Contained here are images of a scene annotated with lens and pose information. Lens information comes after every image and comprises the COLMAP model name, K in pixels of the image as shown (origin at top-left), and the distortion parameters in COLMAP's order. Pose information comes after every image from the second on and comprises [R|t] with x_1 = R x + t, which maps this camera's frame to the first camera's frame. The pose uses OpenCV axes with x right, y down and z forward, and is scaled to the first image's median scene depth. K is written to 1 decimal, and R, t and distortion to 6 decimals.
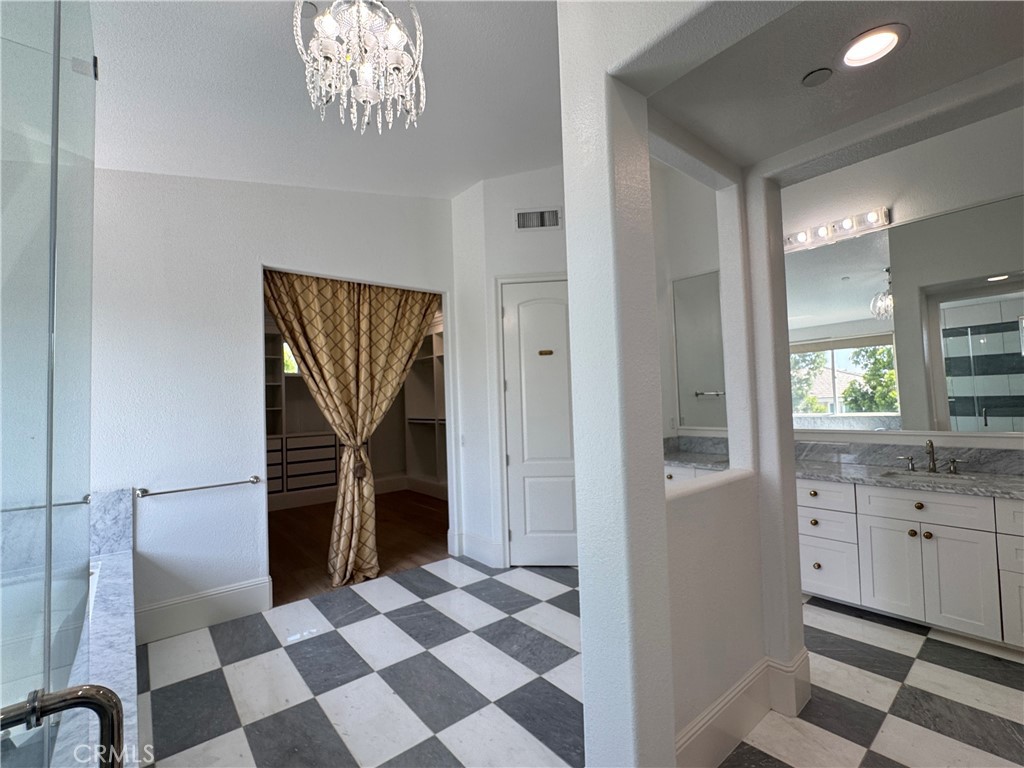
lens RADIAL K [[450.6, 0, 506.0], [0, 450.6, 378.8], [0, 0, 1]] dist [-0.000889, 0.000353]
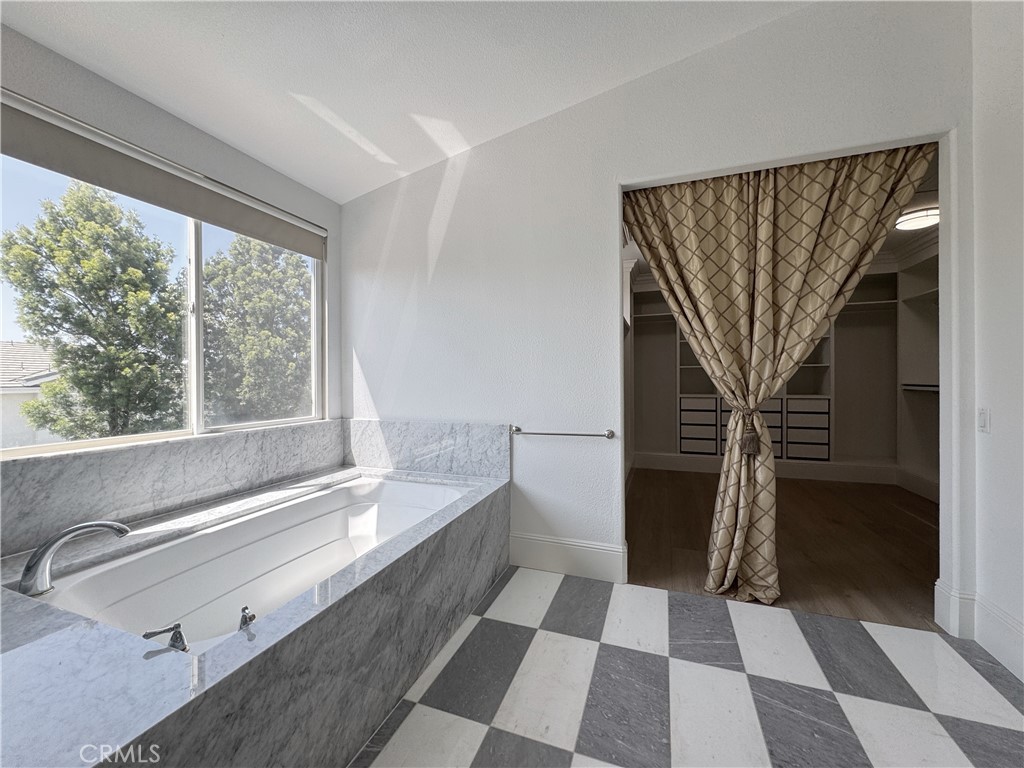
lens RADIAL K [[413.3, 0, 506.9], [0, 413.3, 381.9], [0, 0, 1]] dist [-0.002515, -0.000220]
pose [[0.513172, 0.037110, -0.857483, 0.025940], [0.034519, 0.997364, 0.063822, 0.053803], [0.857592, -0.062351, 0.510538, 0.358871]]
